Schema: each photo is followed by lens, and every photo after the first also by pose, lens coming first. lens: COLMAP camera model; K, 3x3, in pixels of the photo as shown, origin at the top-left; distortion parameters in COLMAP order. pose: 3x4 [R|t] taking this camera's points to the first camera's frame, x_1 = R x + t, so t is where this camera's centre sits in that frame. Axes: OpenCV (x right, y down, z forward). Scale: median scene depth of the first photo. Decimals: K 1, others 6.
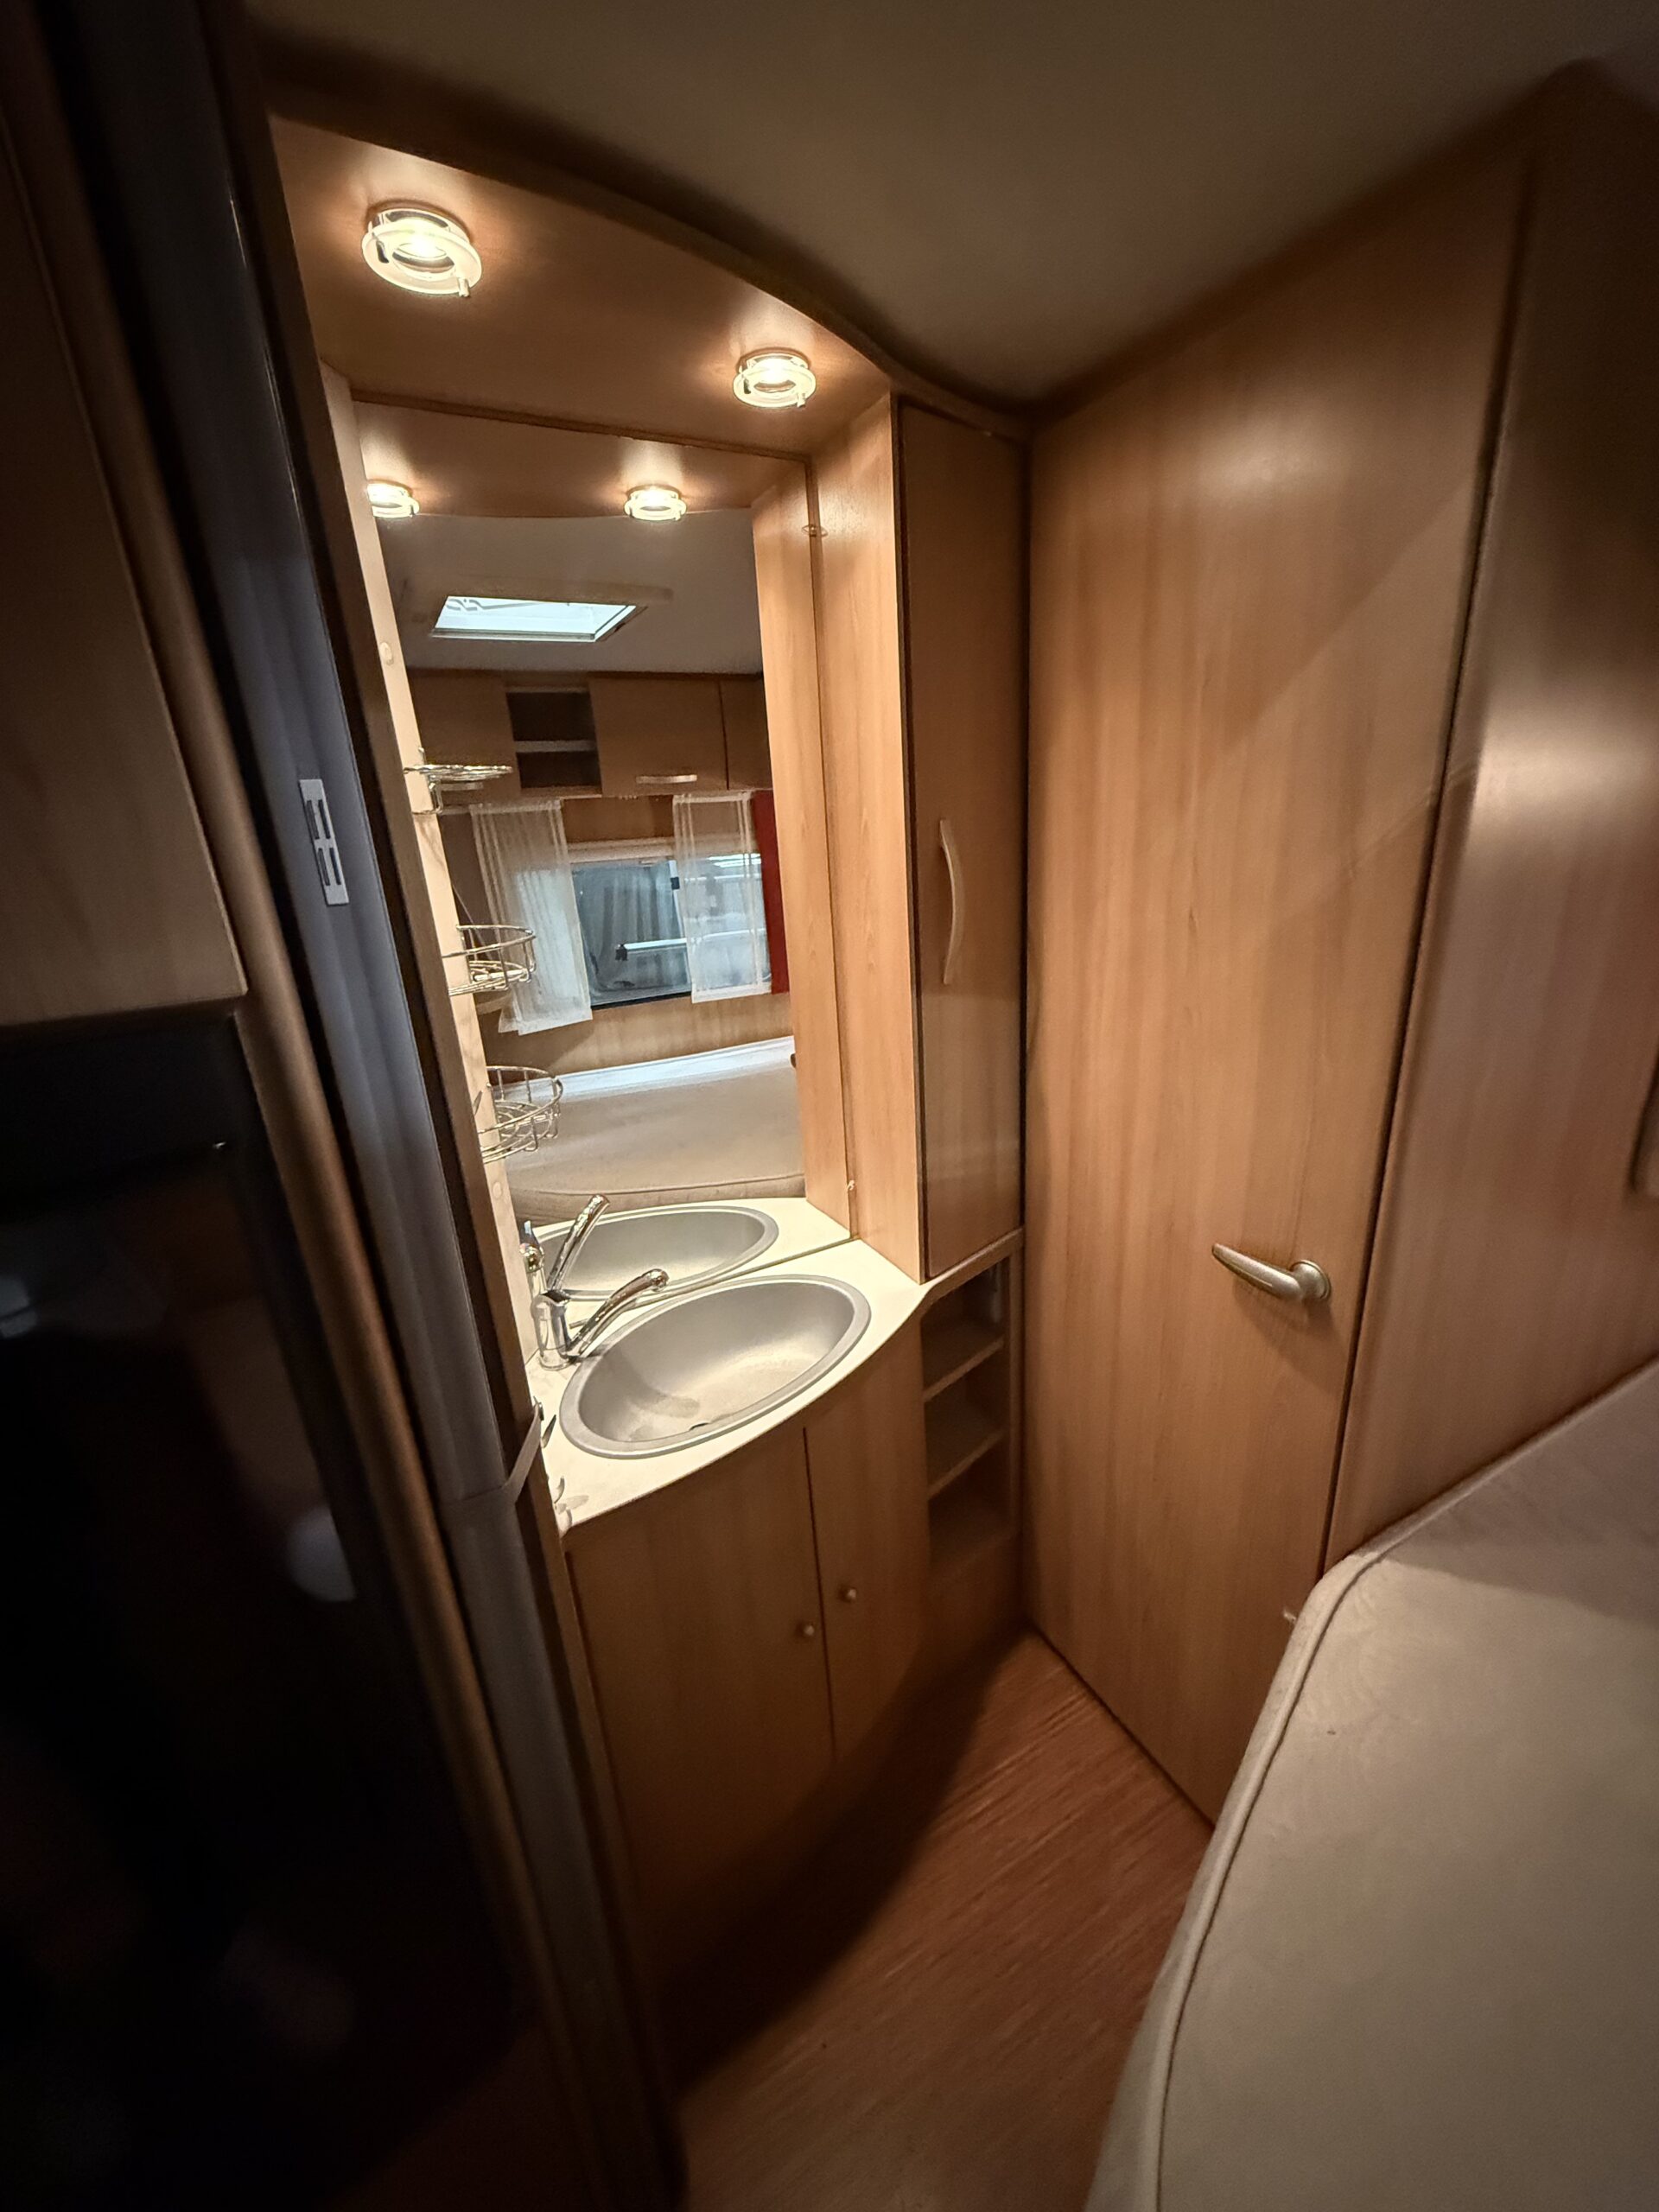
lens RADIAL K [[875.5, 0, 827.7], [0, 875.5, 1105.0], [0, 0, 1]] dist [0.000181, 0.000287]
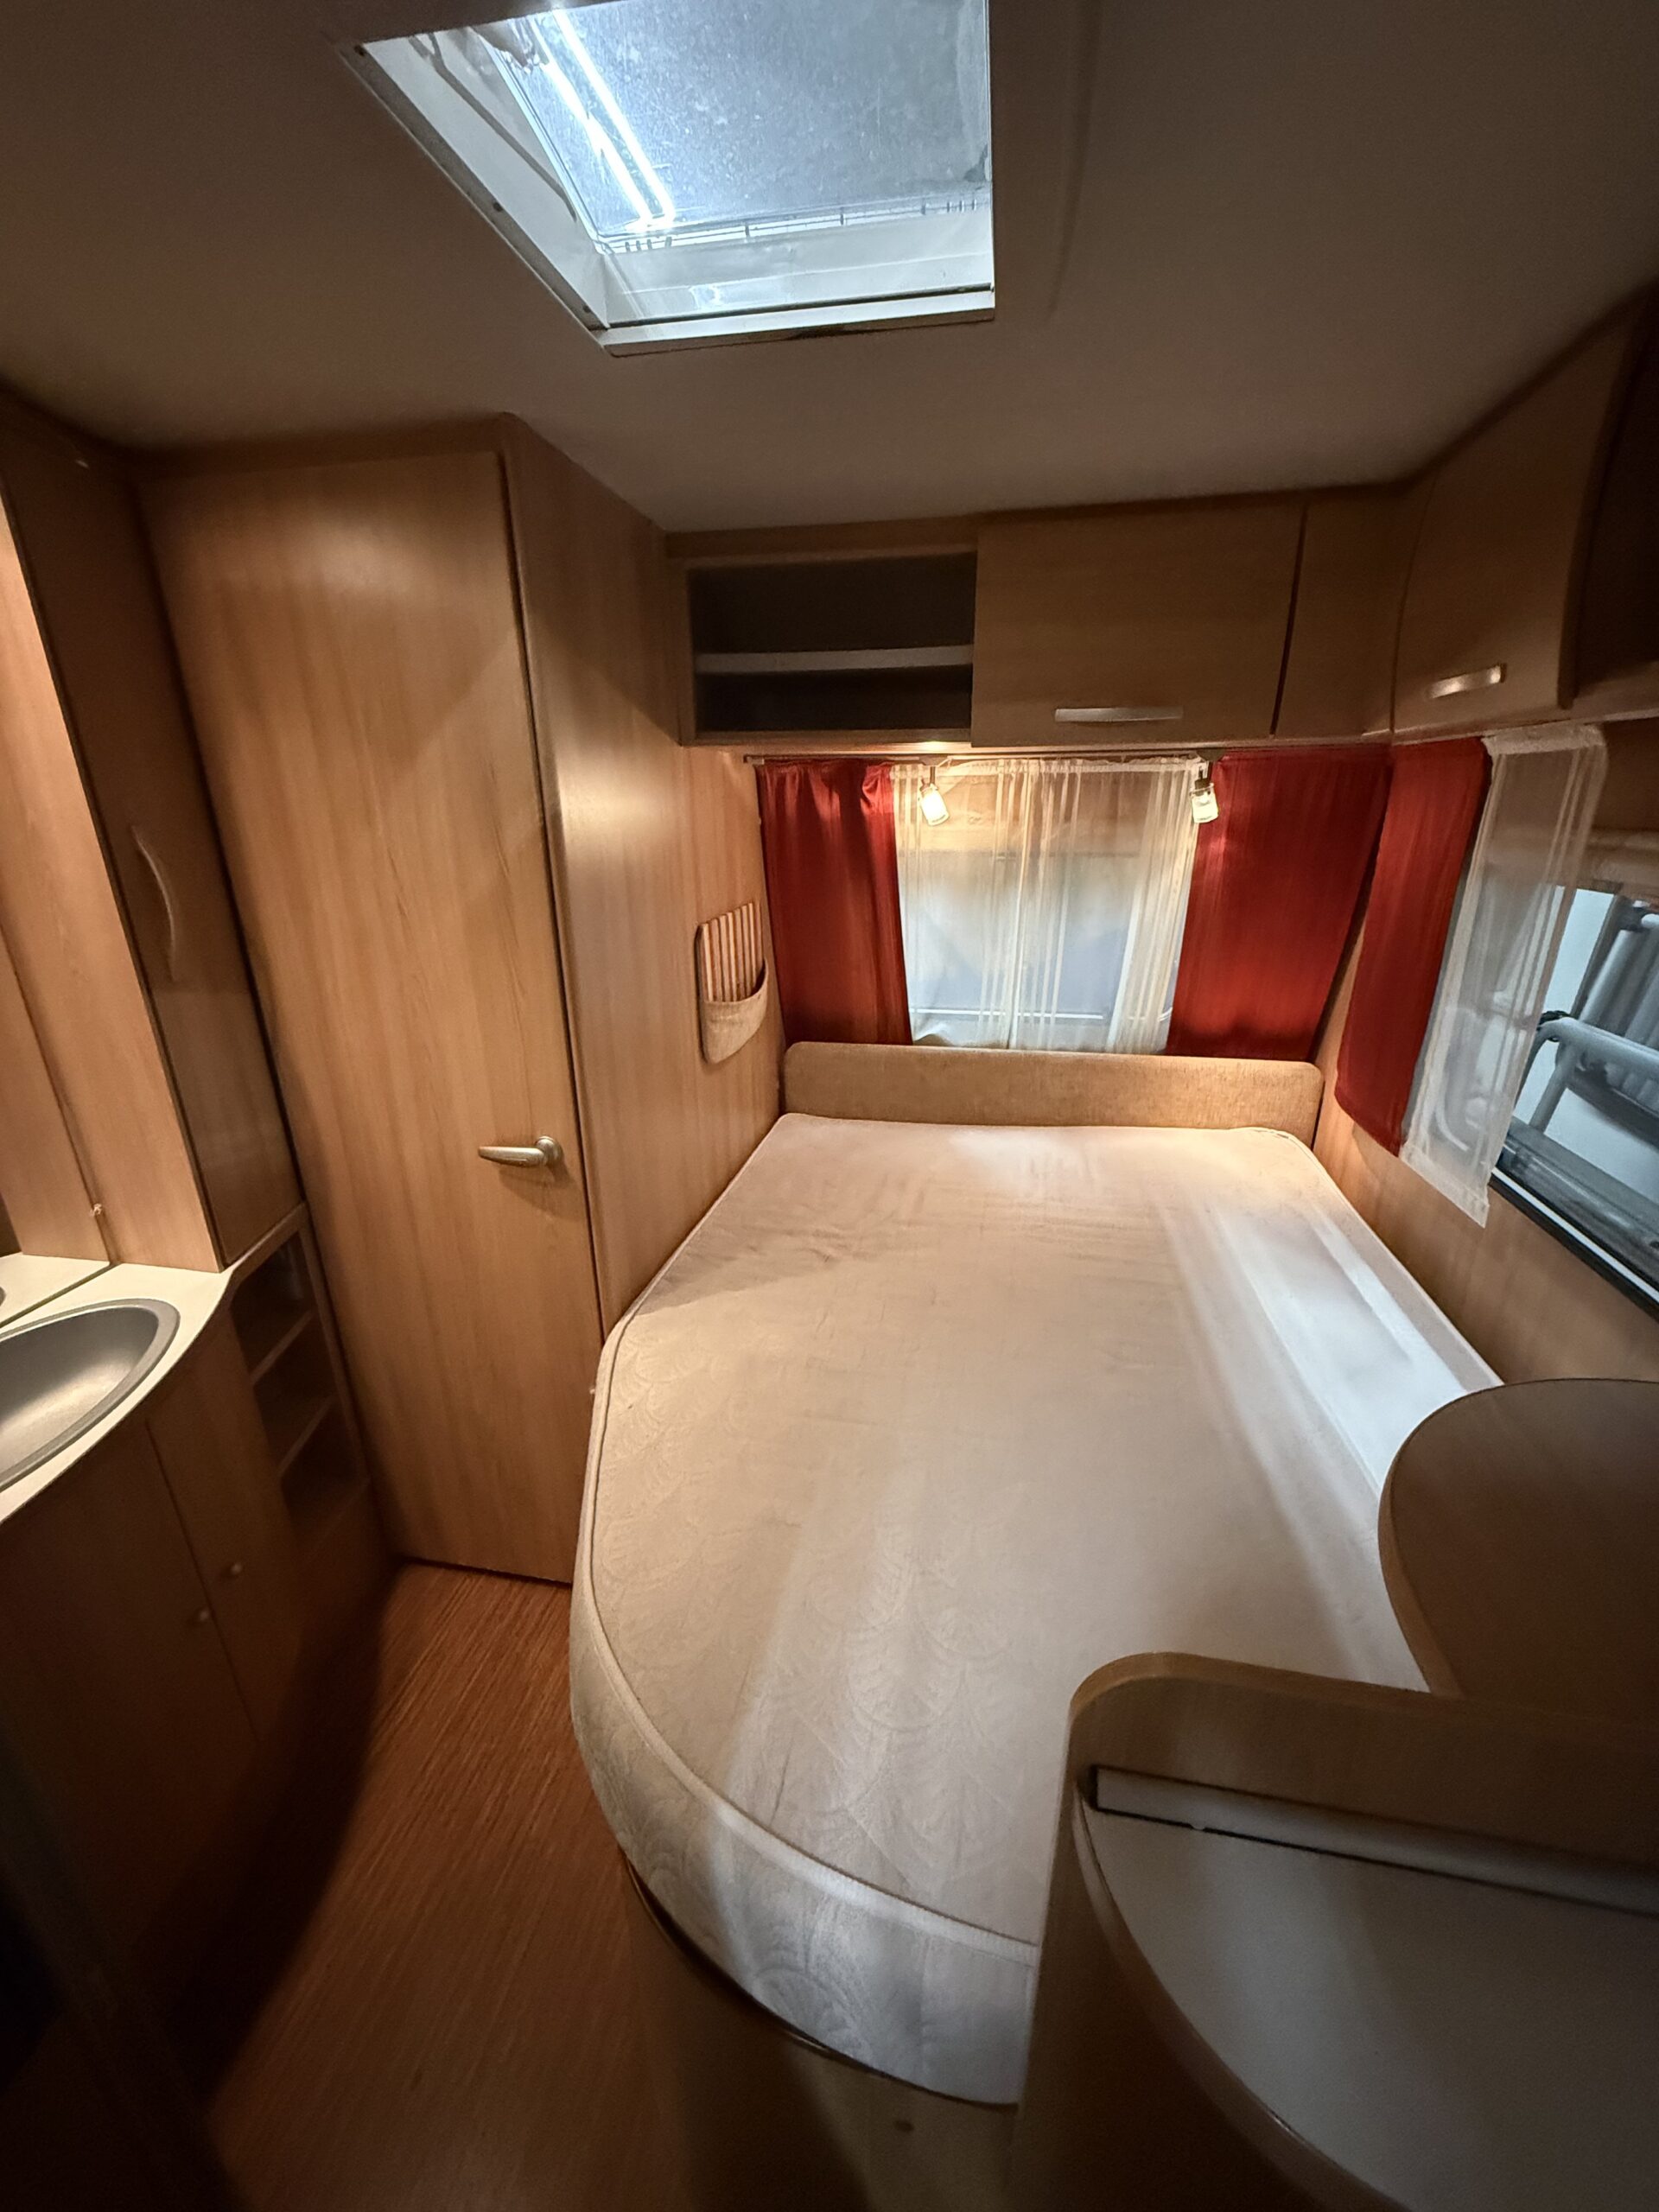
lens RADIAL K [[875.5, 0, 834.7], [0, 875.5, 1108.1], [0, 0, 1]] dist [0.000181, 0.000287]
pose [[0.626239, -0.205850, 0.751964, -0.191152], [0.220941, 0.971831, 0.082037, 0.099035], [-0.747669, 0.114765, 0.654079, -0.261421]]
